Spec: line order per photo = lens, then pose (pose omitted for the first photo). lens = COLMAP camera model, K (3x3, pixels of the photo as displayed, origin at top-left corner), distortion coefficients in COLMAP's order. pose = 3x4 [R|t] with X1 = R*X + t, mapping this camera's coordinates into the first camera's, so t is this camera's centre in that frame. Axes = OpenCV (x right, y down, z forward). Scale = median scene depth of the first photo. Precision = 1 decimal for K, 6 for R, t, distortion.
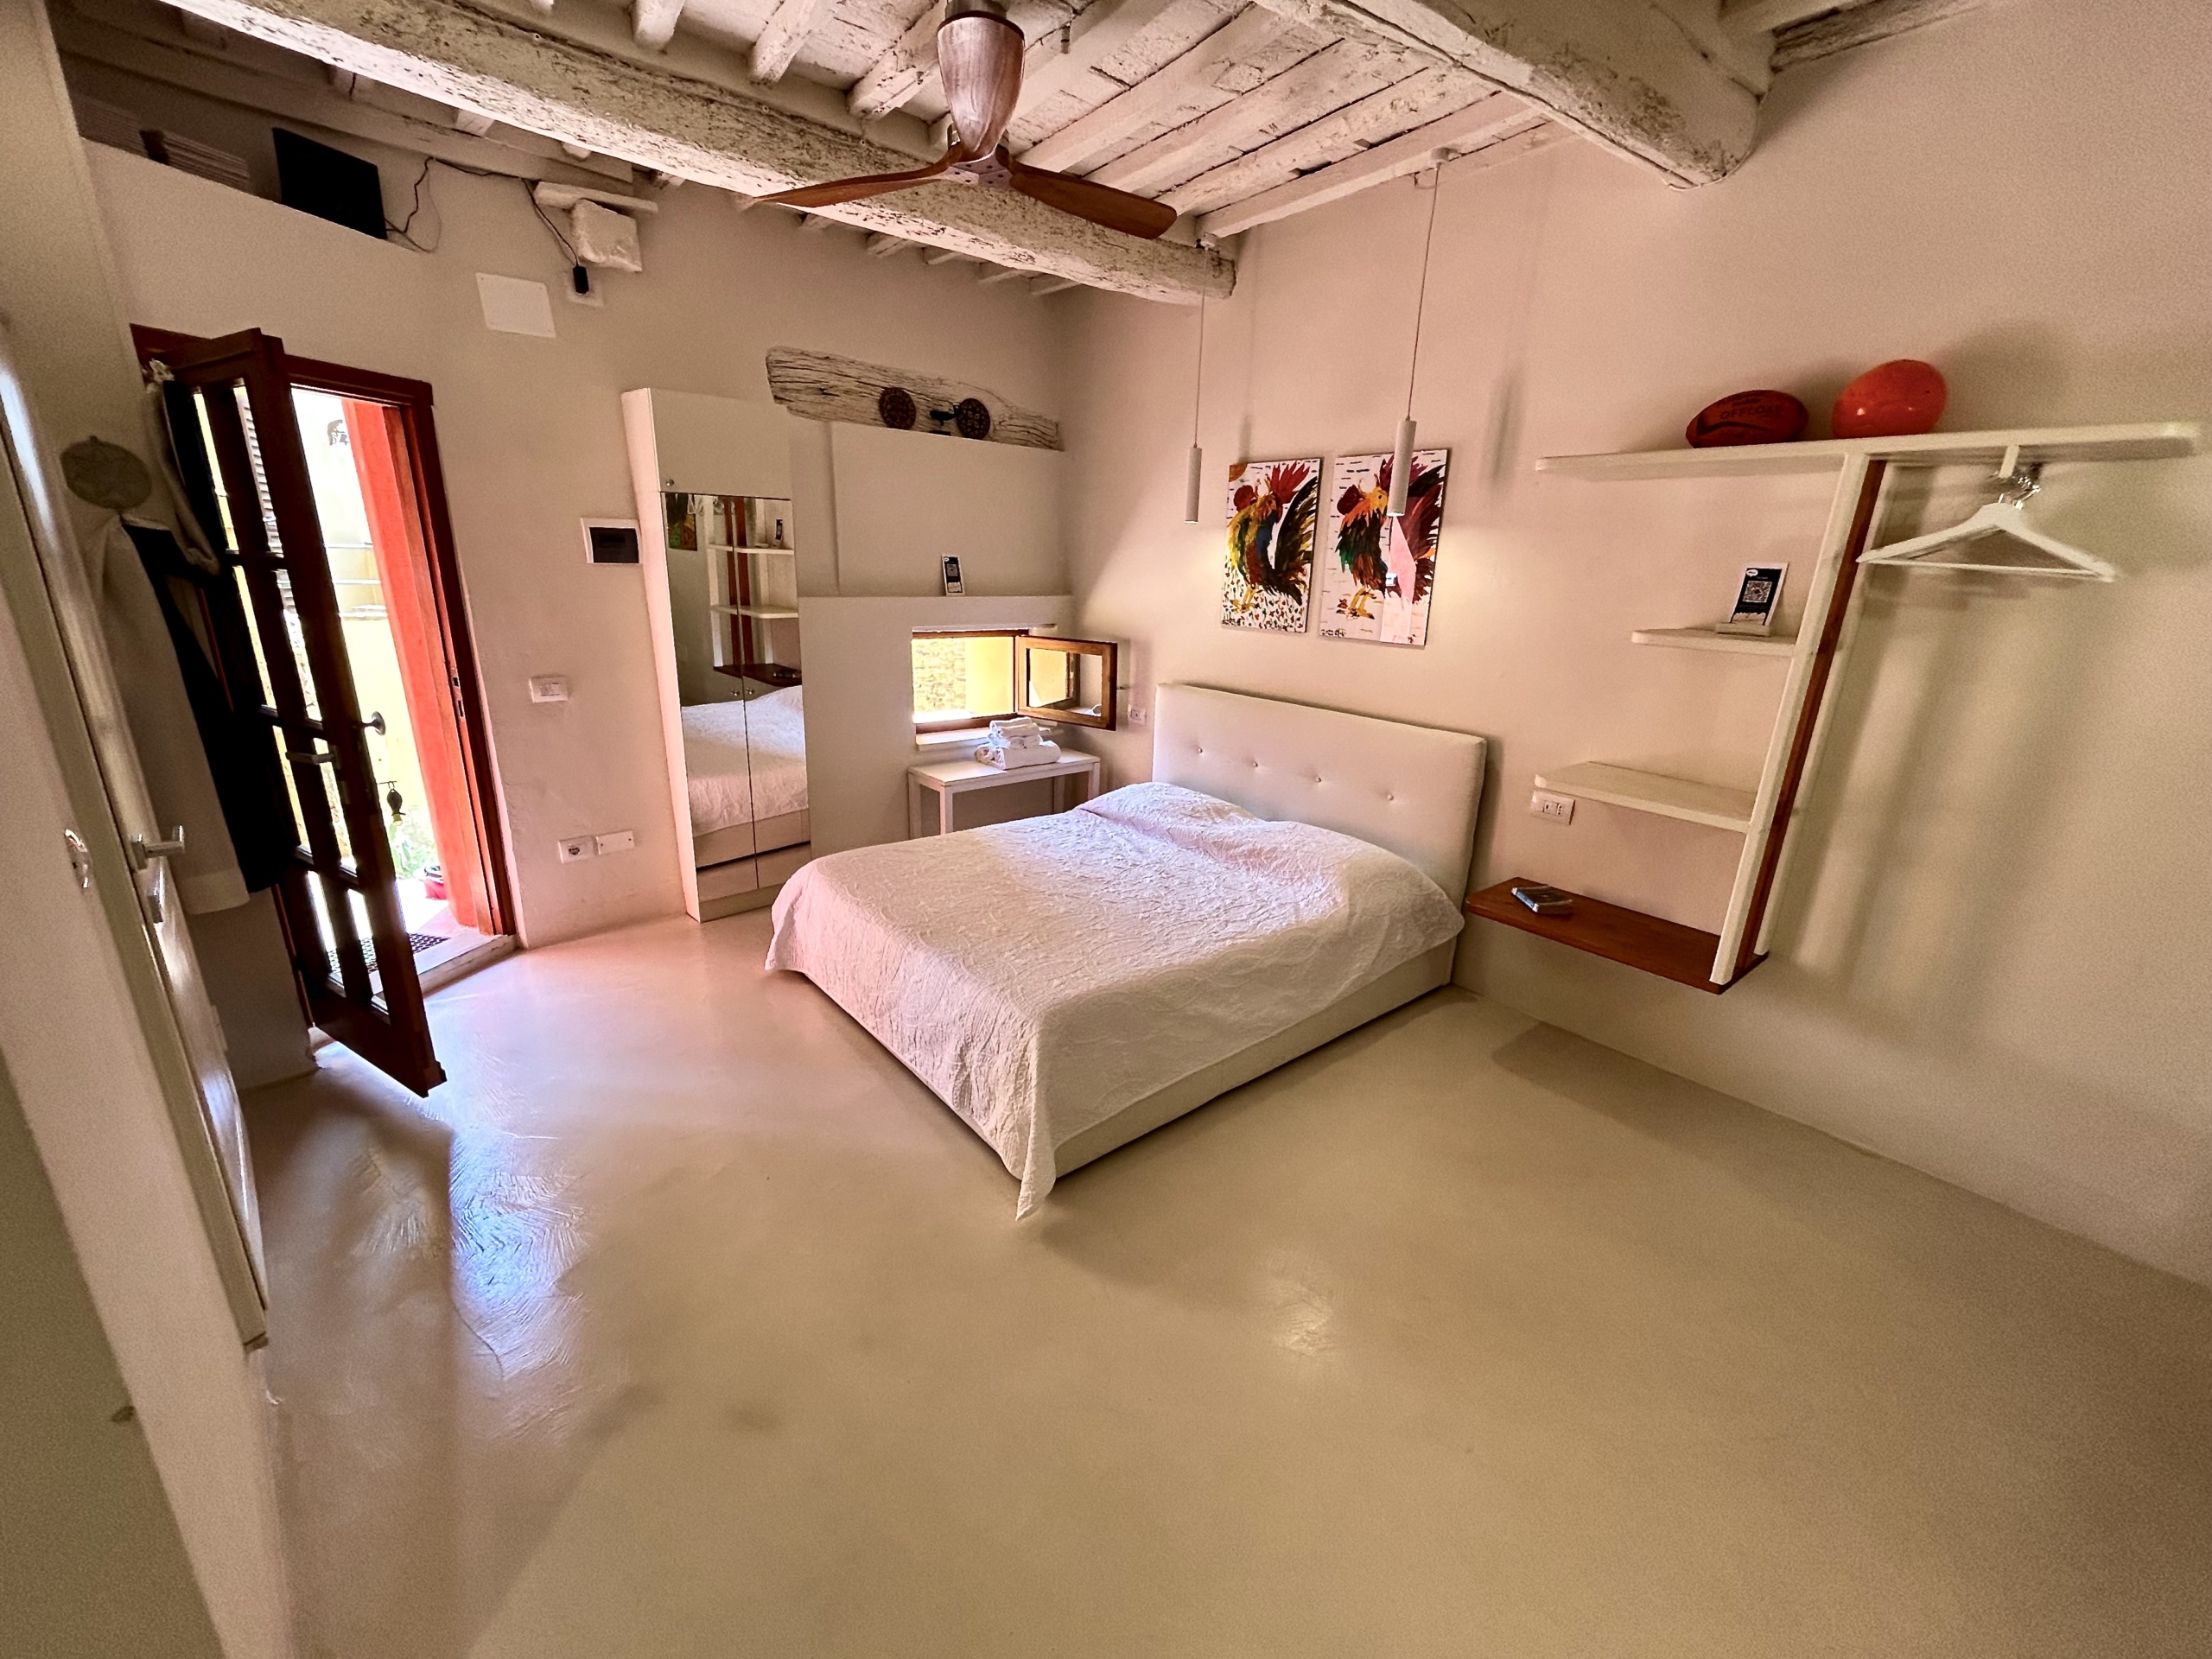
lens RADIAL K [[898.3, 0, 1106.0], [0, 898.3, 829.5], [0, 0, 1]] dist [-0.000354, -0.000416]
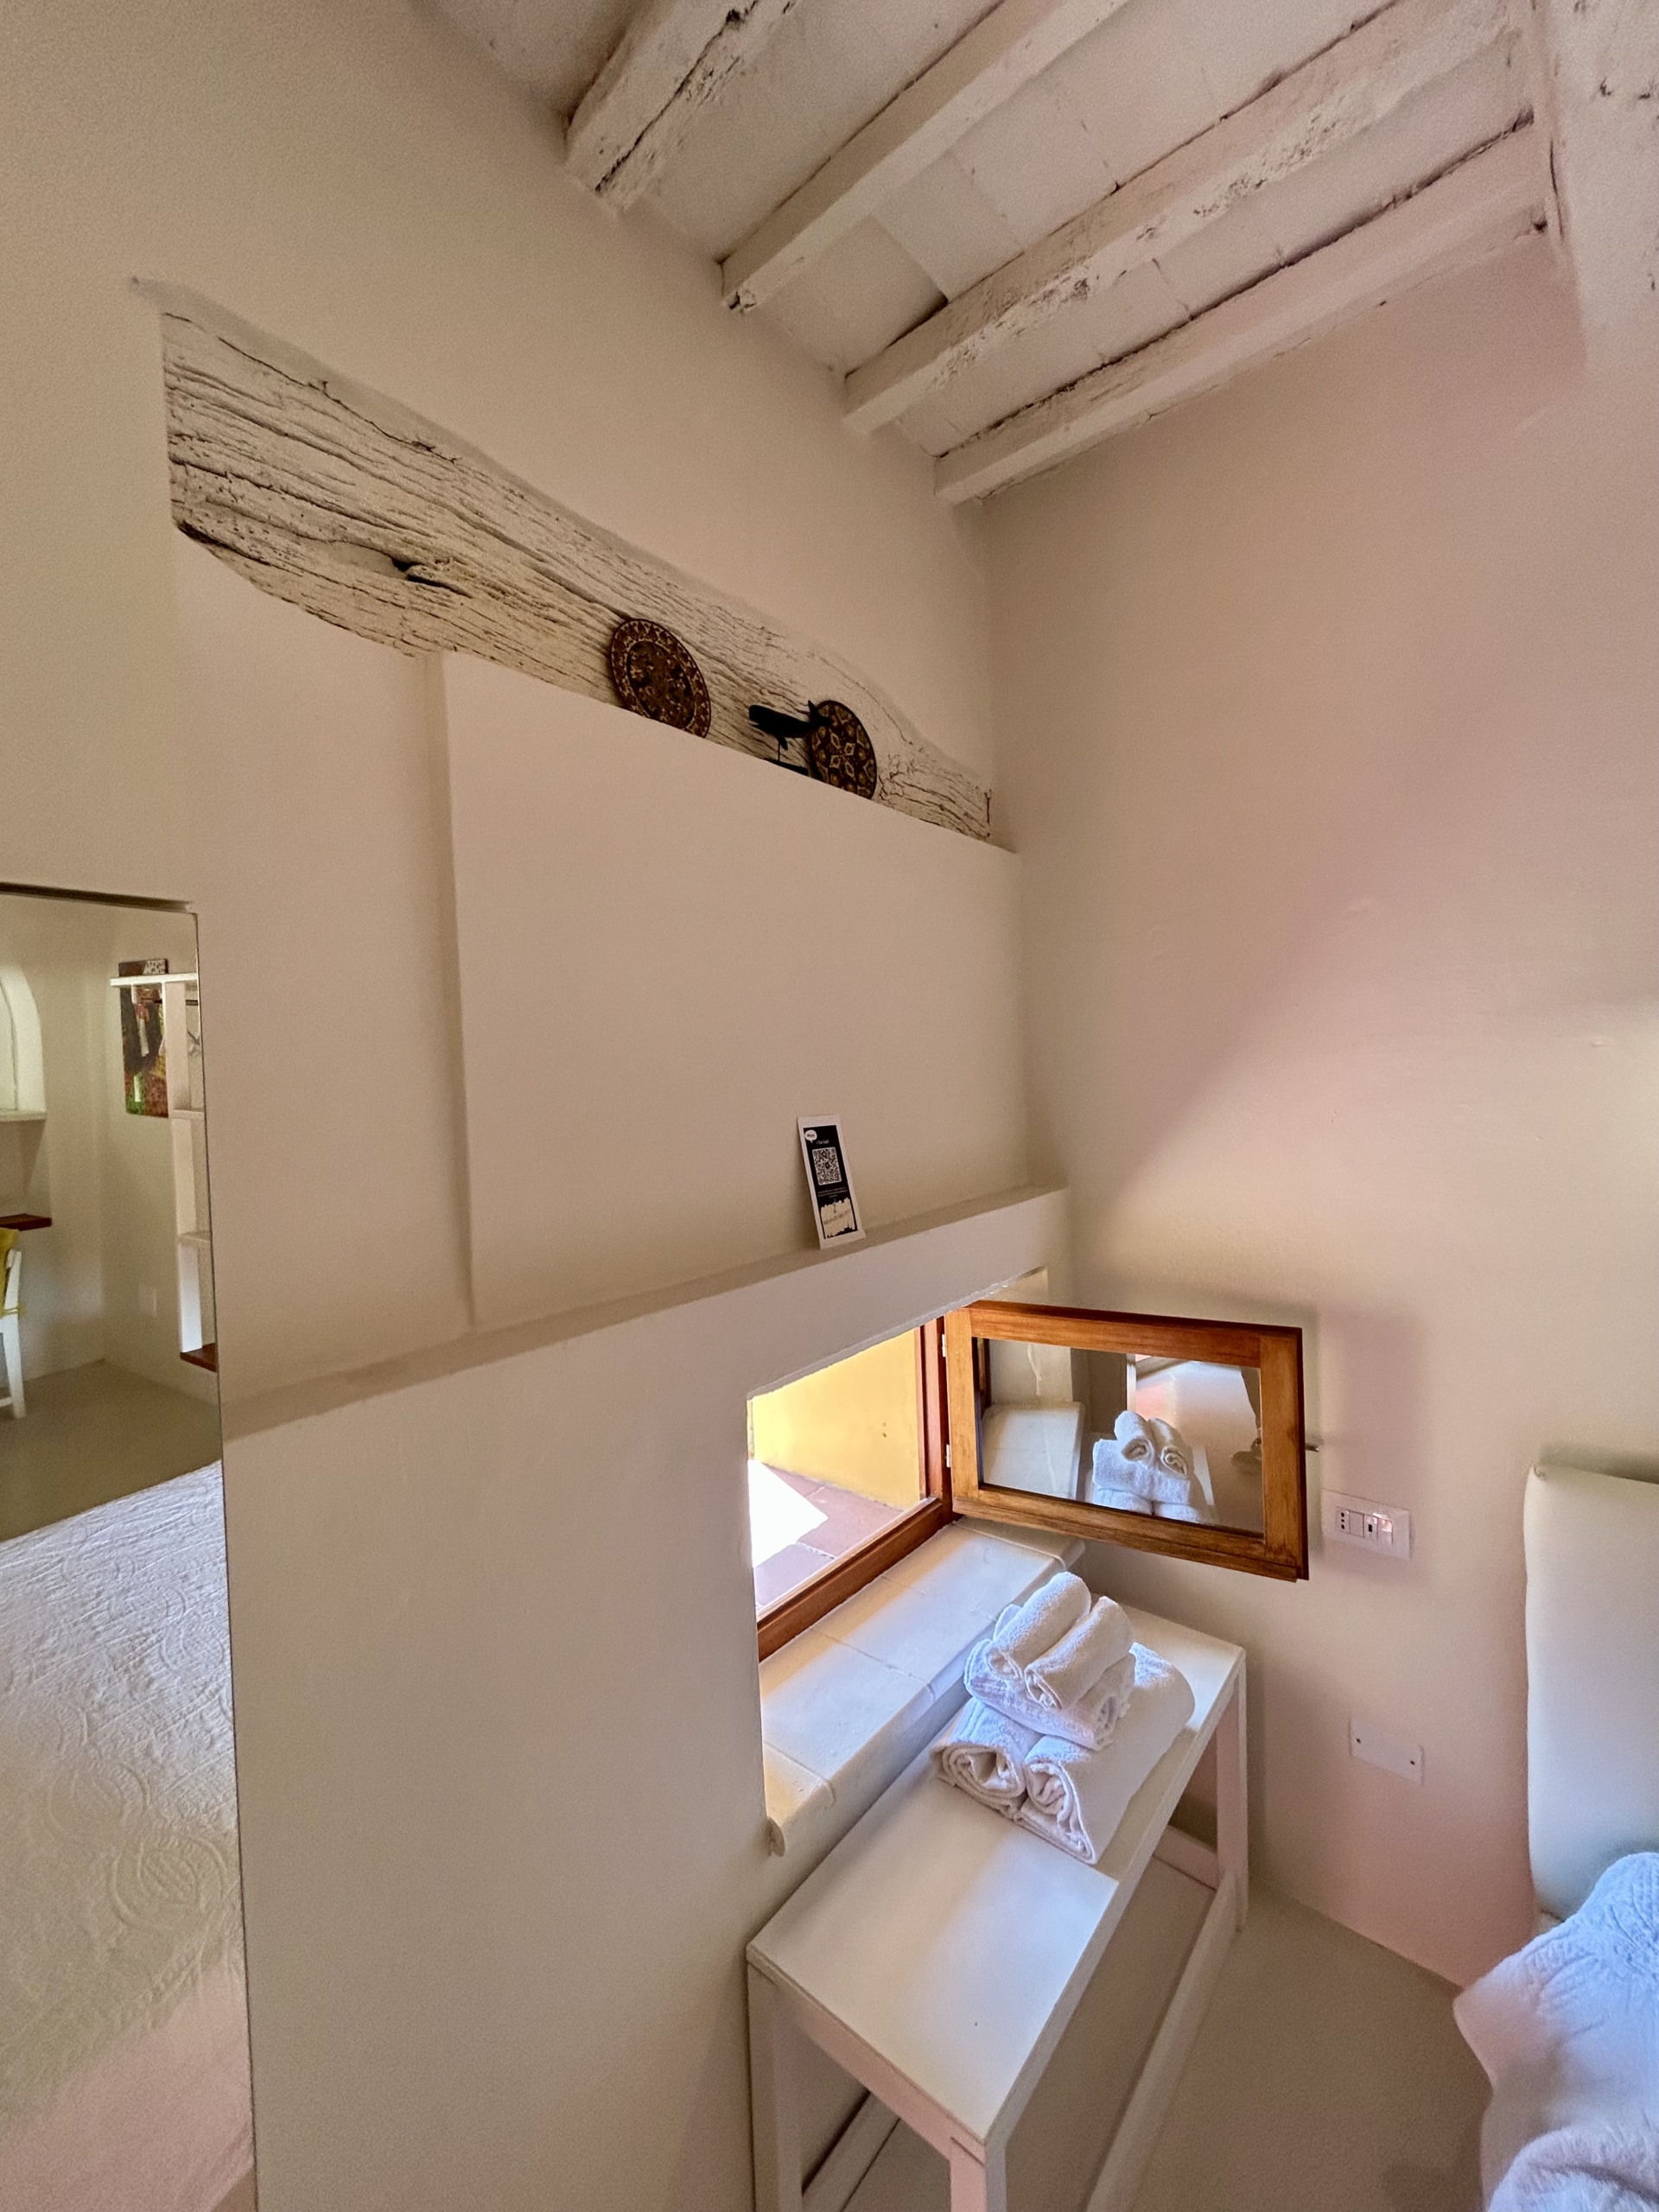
lens RADIAL K [[898.3, 0, 825.7], [0, 898.3, 1099.5], [0, 0, 1]] dist [-0.000354, -0.000416]
pose [[0.985371, -0.074472, 0.153288, -0.240101], [0.113214, 0.958359, -0.262166, -0.250508], [-0.127381, 0.275685, 0.952770, 0.757824]]
